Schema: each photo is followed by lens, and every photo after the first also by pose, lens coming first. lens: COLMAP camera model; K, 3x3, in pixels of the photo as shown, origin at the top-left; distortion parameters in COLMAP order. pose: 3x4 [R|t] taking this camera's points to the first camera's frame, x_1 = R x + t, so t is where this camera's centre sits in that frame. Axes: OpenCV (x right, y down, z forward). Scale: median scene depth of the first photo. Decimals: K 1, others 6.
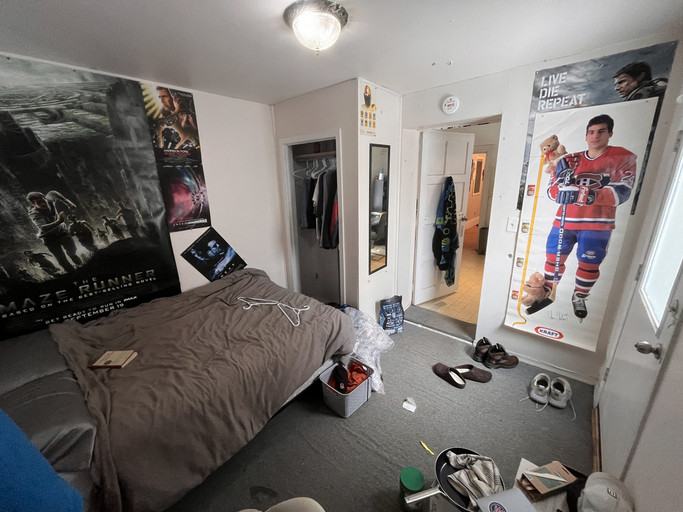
lens RADIAL K [[276.6, 0, 340.7], [0, 276.6, 255.1], [0, 0, 1]] dist [0.000420, -0.000180]
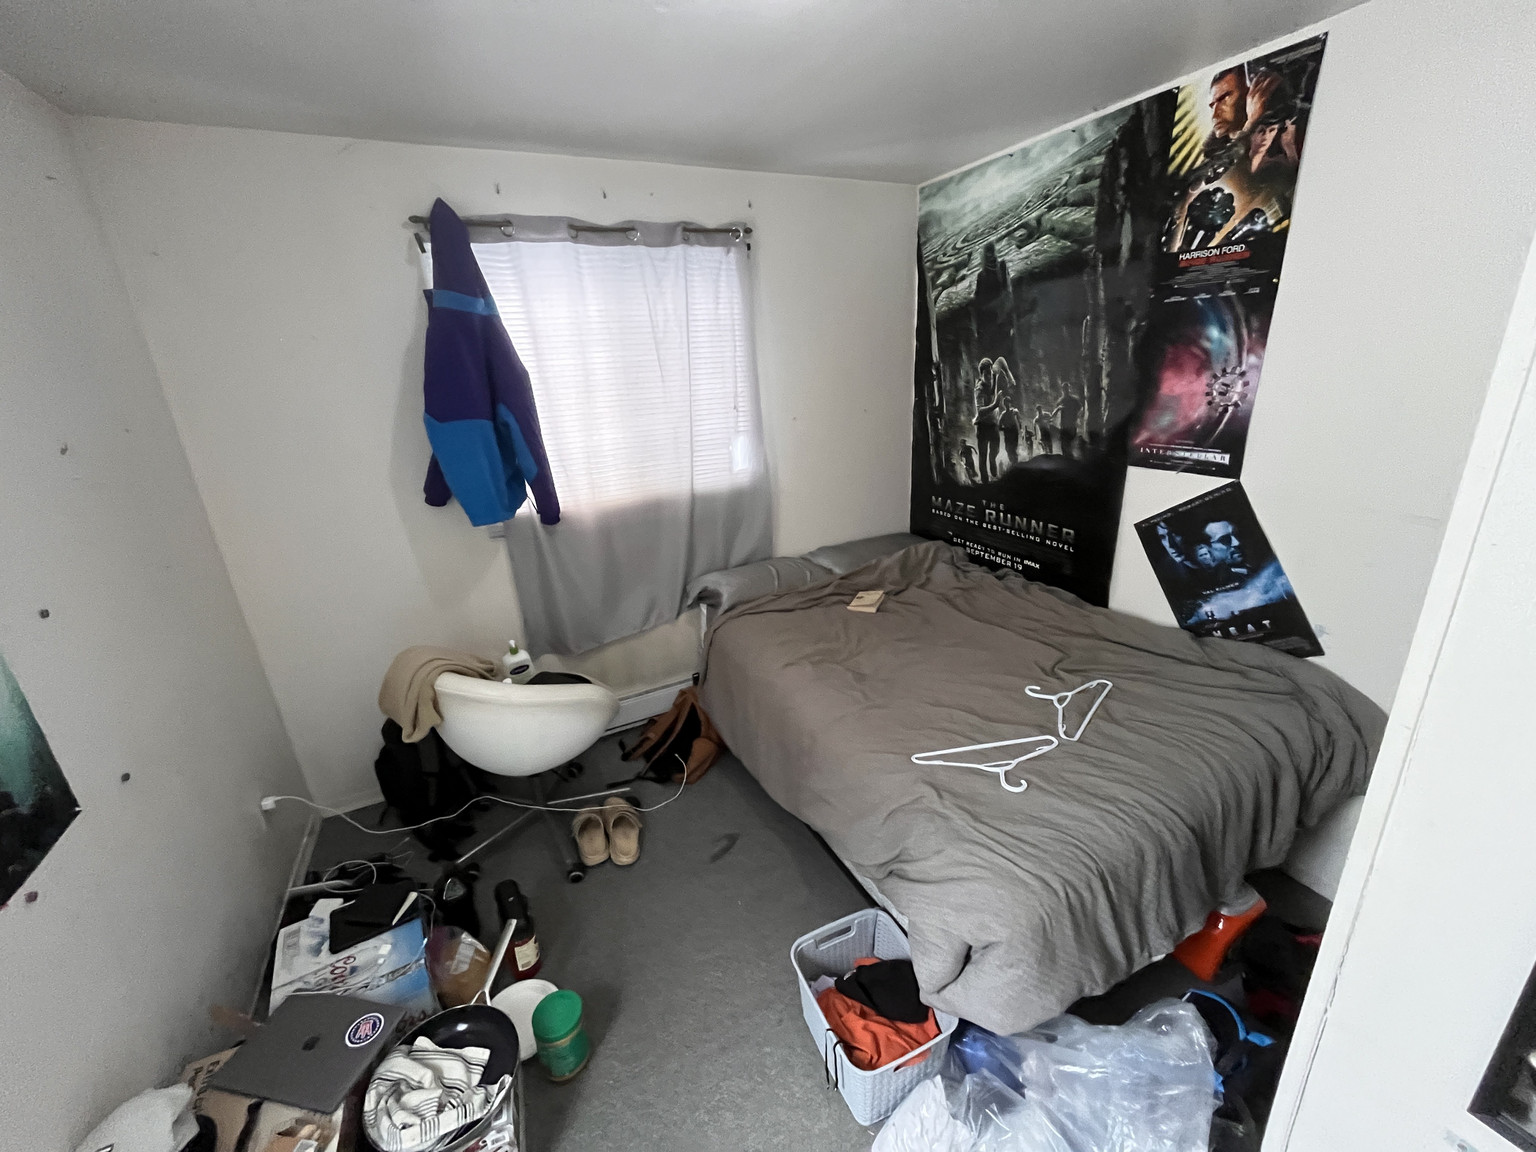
lens RADIAL K [[622.1, 0, 767.1], [0, 622.1, 574.9], [0, 0, 1]] dist [0.000420, -0.000180]
pose [[-0.389212, 0.346470, -0.853506, 0.492168], [-0.193994, 0.874956, 0.443642, -0.265558], [0.900489, 0.338246, -0.273330, 0.875952]]
